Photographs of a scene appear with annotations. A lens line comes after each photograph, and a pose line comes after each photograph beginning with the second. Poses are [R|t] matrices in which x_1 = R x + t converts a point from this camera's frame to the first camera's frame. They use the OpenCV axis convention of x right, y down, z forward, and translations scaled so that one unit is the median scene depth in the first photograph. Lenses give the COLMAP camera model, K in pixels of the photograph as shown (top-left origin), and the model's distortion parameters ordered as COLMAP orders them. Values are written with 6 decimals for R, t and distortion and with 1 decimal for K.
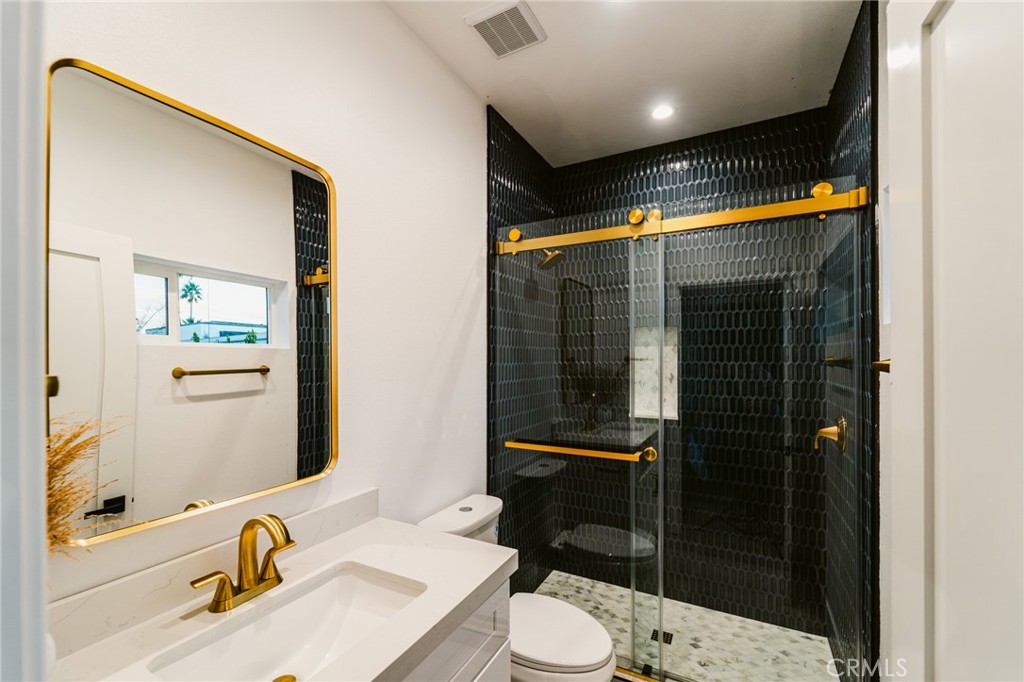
lens RADIAL K [[431.0, 0, 510.7], [0, 431.0, 342.7], [0, 0, 1]] dist [0.004645, 0.000478]
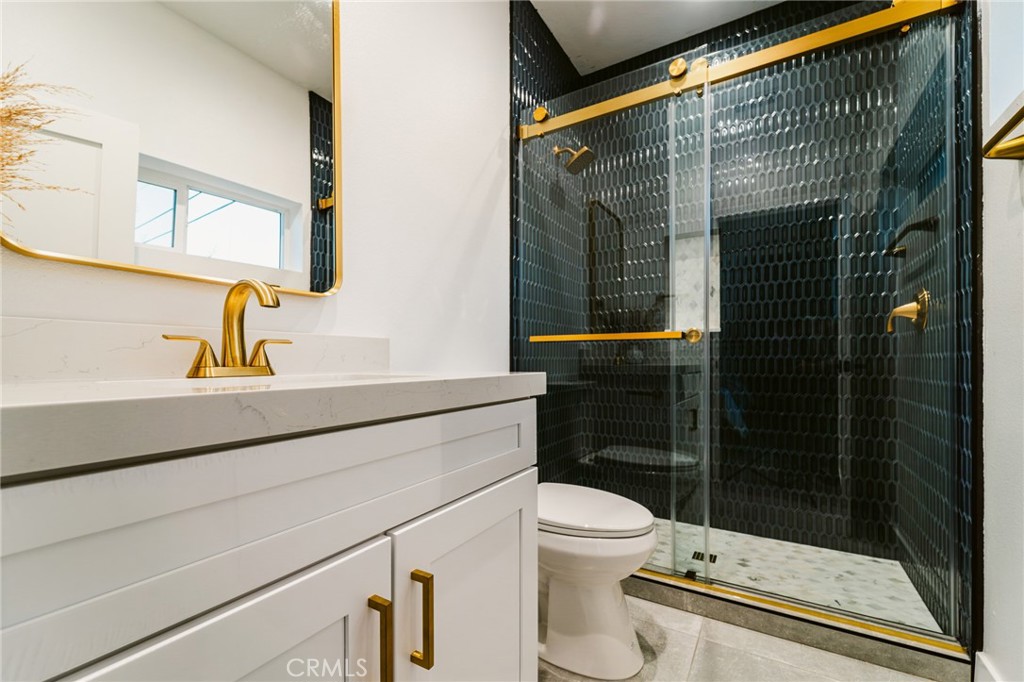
lens RADIAL K [[431.0, 0, 509.6], [0, 431.0, 364.5], [0, 0, 1]] dist [0.004645, 0.000478]
pose [[0.998642, -0.000656, -0.052095, -0.007113], [0.000700, 0.999999, 0.000824, 0.269798], [0.052095, -0.000859, 0.998642, 0.082286]]
